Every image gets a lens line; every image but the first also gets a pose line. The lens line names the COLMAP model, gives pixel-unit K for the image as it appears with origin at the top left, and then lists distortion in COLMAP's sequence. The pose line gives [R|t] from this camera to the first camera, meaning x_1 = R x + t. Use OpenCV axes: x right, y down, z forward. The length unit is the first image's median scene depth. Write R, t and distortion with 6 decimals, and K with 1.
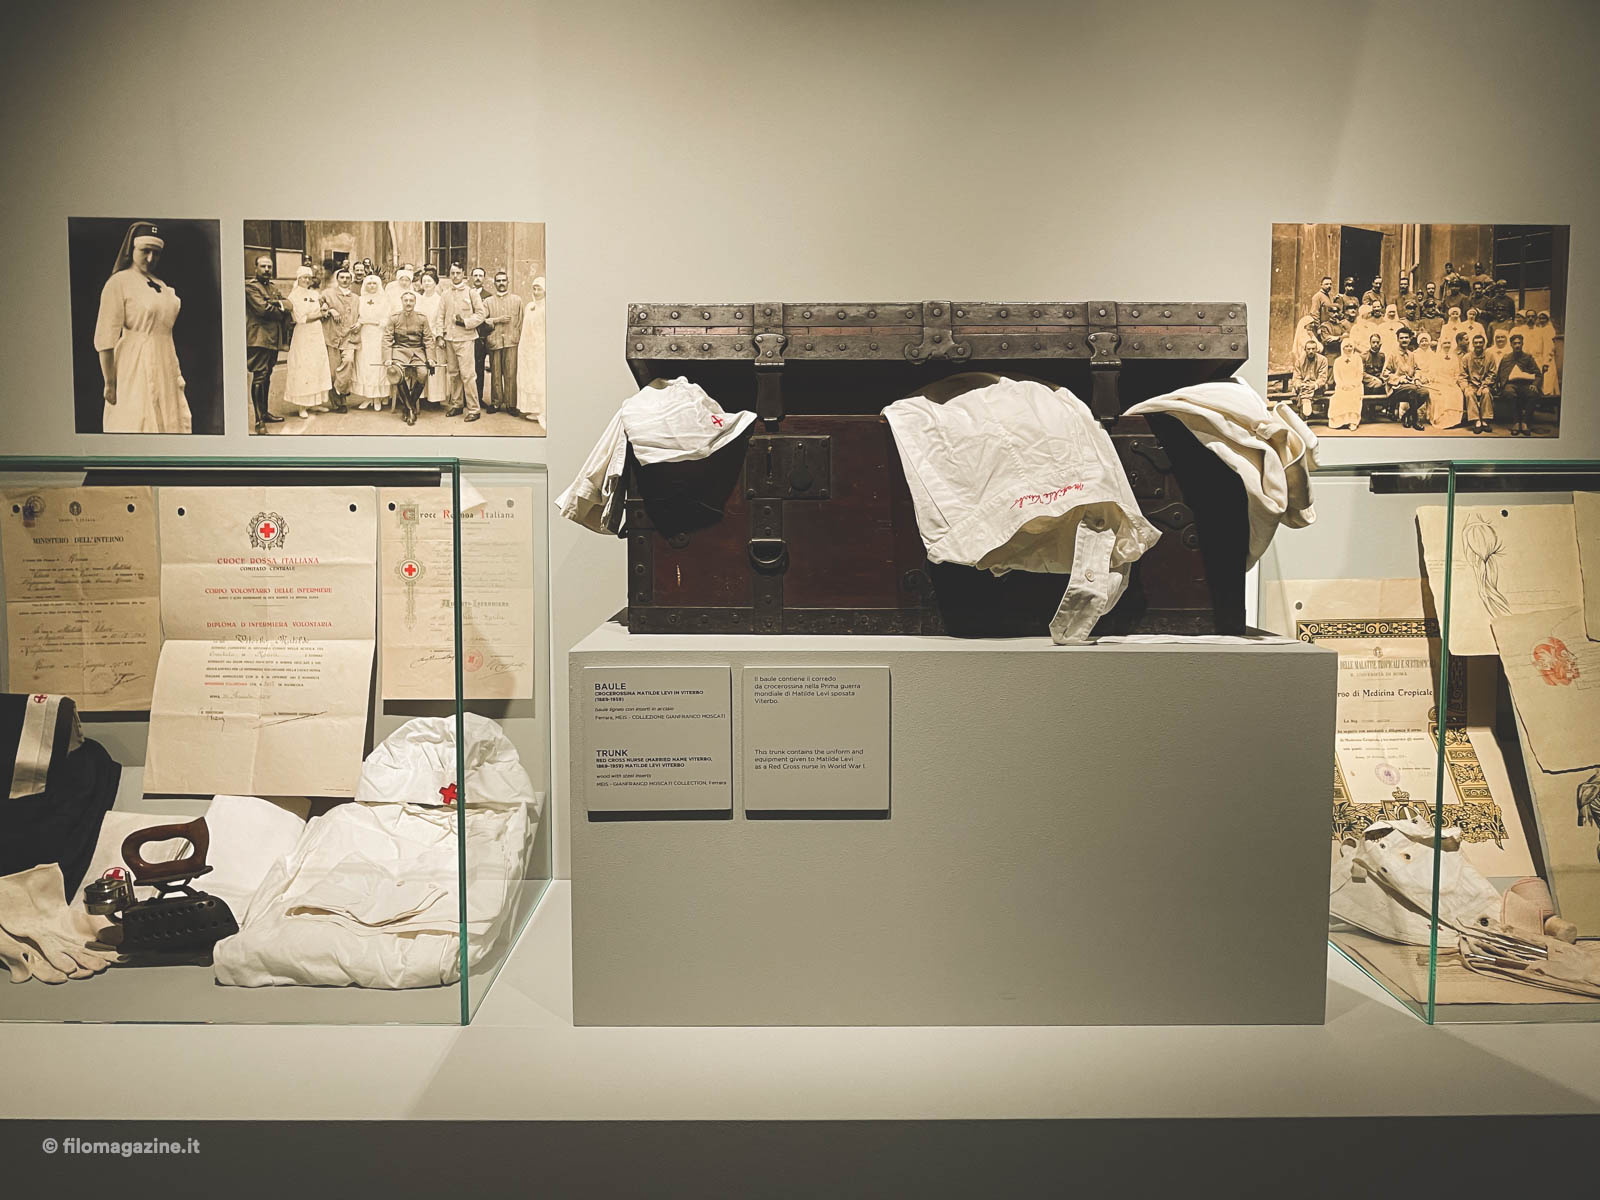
lens RADIAL K [[1217.5, 0, 799.4], [0, 1217.5, 601.6], [0, 0, 1]] dist [0.000679, 0.001277]
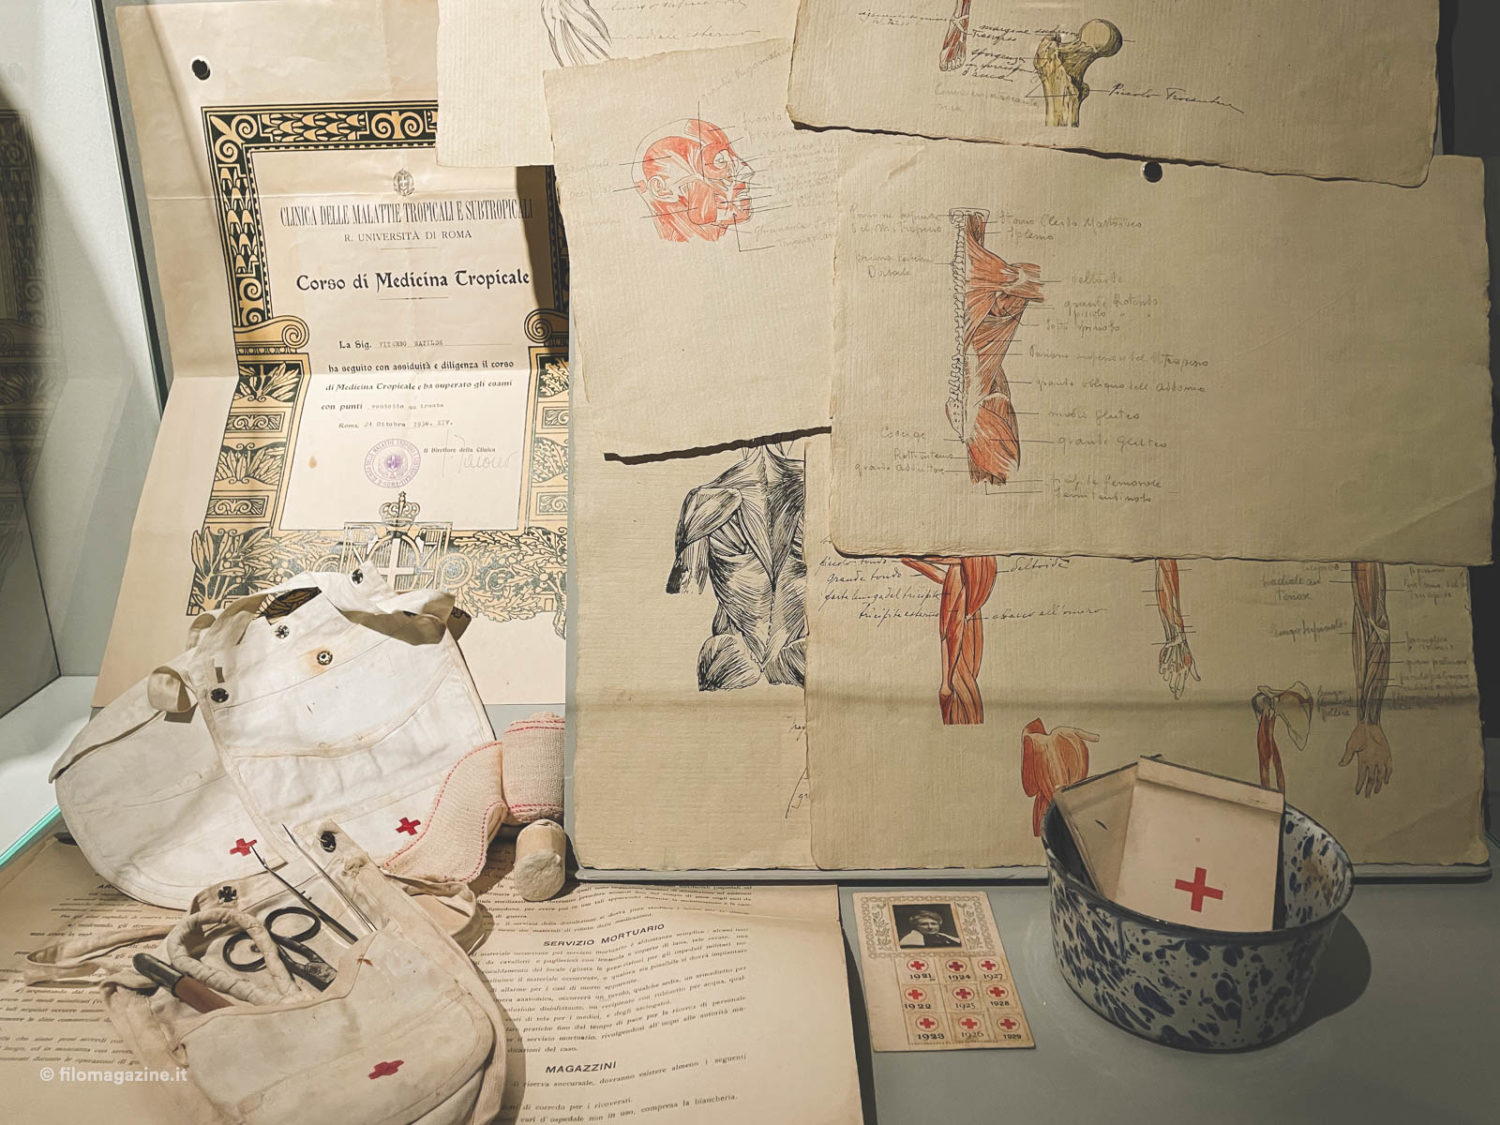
lens RADIAL K [[1141.4, 0, 752.0], [0, 1141.4, 562.0], [0, 0, 1]] dist [0.000679, 0.001277]
pose [[0.999900, -0.007828, -0.011793, 0.604809], [0.010519, 0.968445, 0.249004, 0.072457], [0.009472, -0.249103, 0.968431, 0.573679]]
